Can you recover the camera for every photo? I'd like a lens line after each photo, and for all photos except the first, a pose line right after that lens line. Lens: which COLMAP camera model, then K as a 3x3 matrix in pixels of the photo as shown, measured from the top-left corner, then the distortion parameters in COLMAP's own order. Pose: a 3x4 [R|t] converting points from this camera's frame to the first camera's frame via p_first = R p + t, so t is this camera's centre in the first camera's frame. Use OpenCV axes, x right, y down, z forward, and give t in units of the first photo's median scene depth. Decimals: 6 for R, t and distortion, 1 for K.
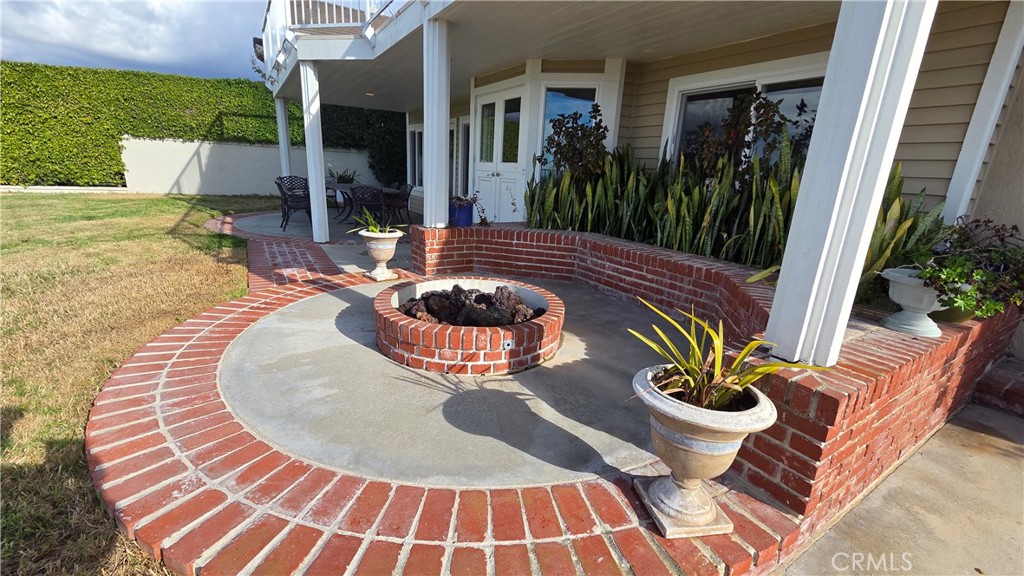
lens RADIAL K [[419.9, 0, 511.0], [0, 419.9, 290.1], [0, 0, 1]] dist [0.000446, -0.000933]
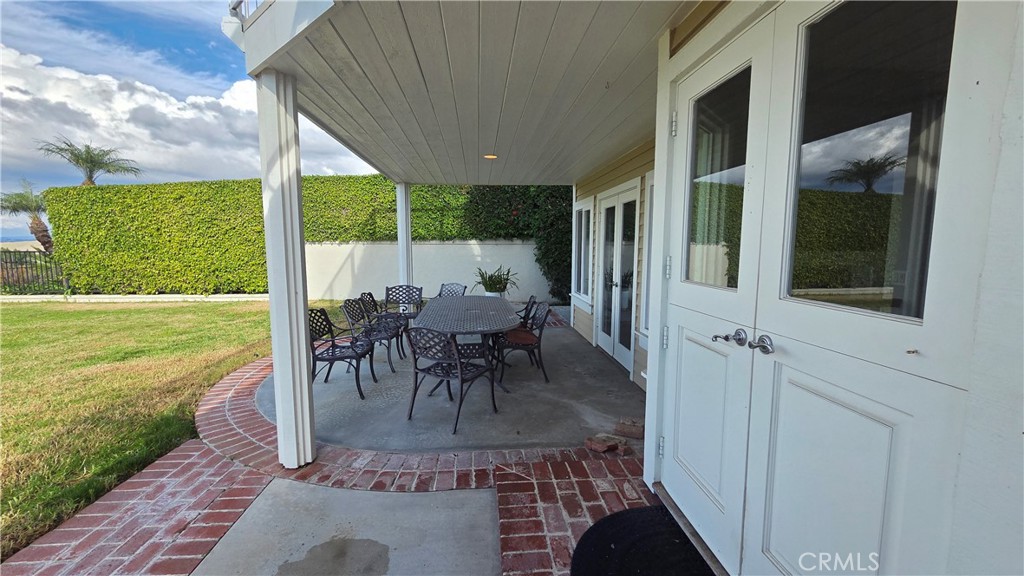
lens RADIAL K [[419.9, 0, 511.0], [0, 419.9, 290.1], [0, 0, 1]] dist [0.000446, -0.000933]
pose [[0.885228, -0.000293, -0.465158, -0.028893], [-0.084110, 0.983415, -0.160687, -0.157744], [0.457490, 0.181369, 0.870522, 0.446452]]
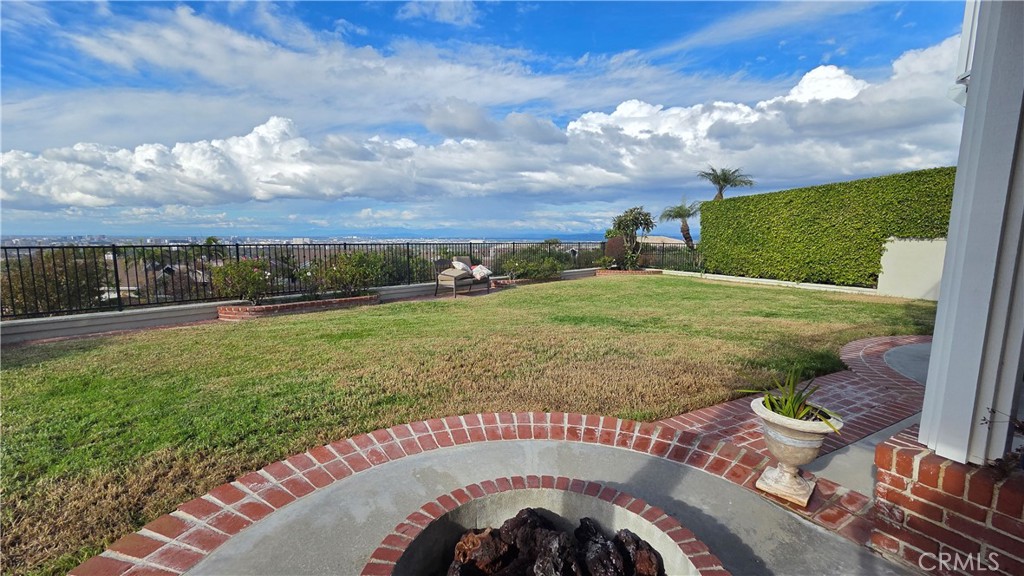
lens RADIAL K [[419.9, 0, 511.0], [0, 419.9, 290.1], [0, 0, 1]] dist [0.000446, -0.000933]
pose [[-0.058491, 0.071822, -0.995701, 0.102787], [-0.284450, 0.954863, 0.085586, -0.094571], [0.956905, 0.288233, -0.035421, 0.253056]]
